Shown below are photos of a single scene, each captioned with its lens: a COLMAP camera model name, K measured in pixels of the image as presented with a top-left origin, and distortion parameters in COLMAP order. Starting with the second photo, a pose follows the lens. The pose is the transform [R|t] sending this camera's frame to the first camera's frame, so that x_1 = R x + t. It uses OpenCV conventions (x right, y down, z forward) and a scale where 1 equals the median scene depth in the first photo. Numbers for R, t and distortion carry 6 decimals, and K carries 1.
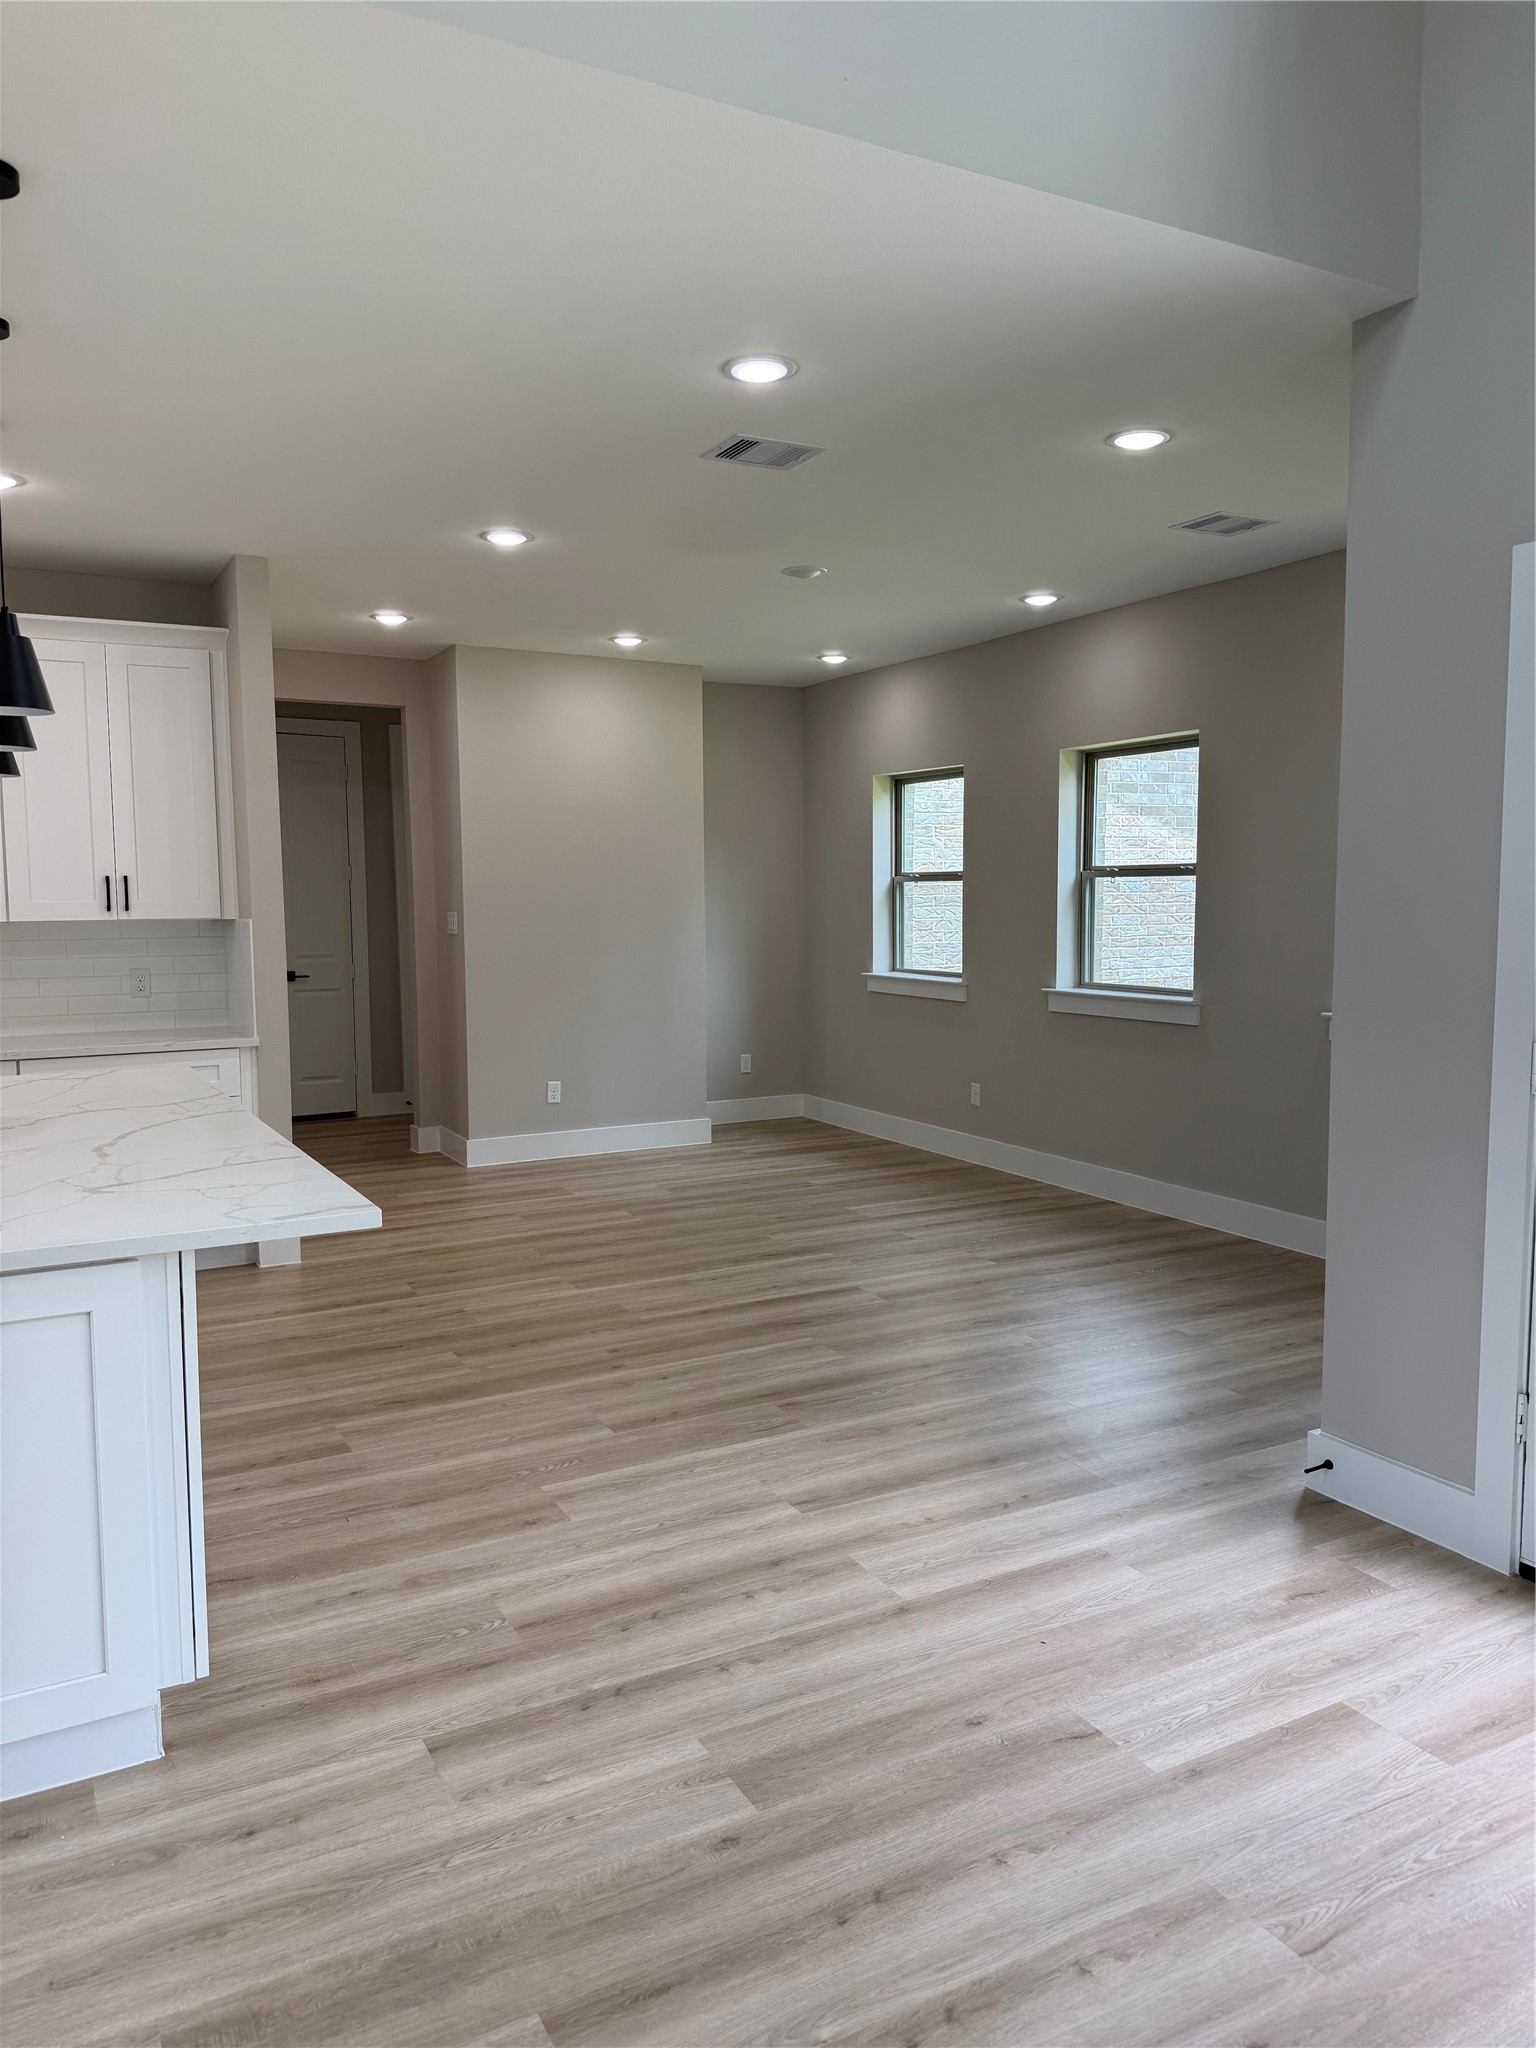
lens RADIAL K [[1393.2, 0, 768.0], [0, 1393.2, 1024.0], [0, 0, 1]] dist [0.138911, -0.236384]
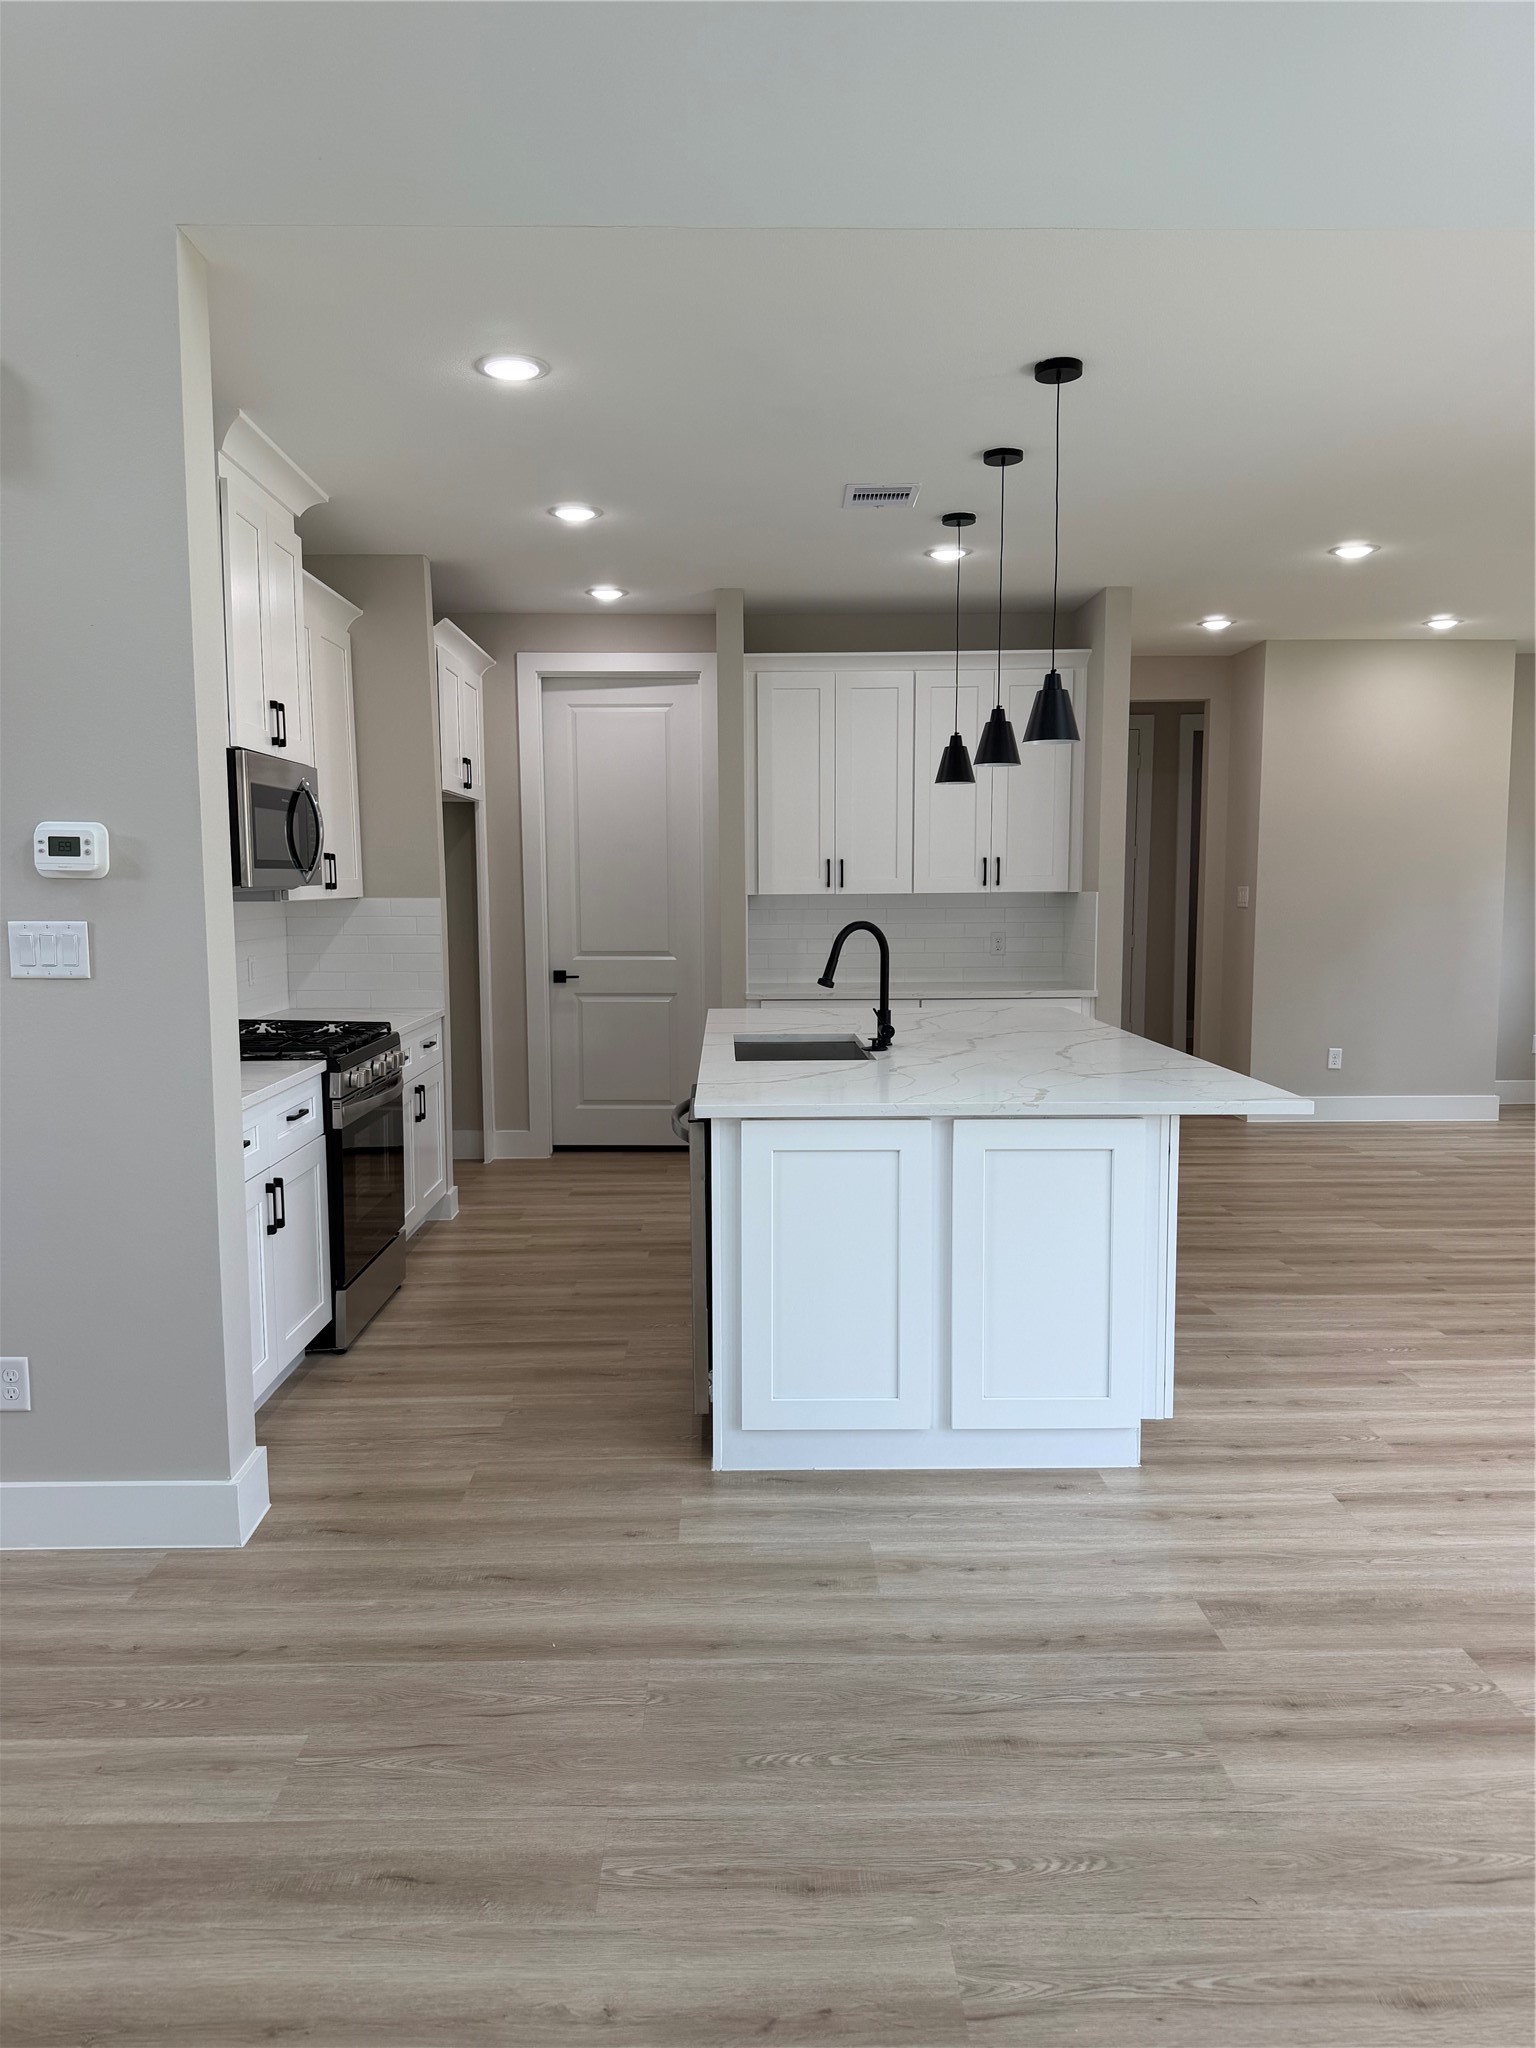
lens RADIAL K [[1409.6, 0, 768.0], [0, 1409.6, 1024.0], [0, 0, 1]] dist [0.041709, -0.093499]
pose [[0.882526, 0.046140, -0.467995, -0.059921], [-0.039902, 0.998933, 0.023240, 0.027986], [0.468568, -0.001836, 0.883426, -0.243609]]
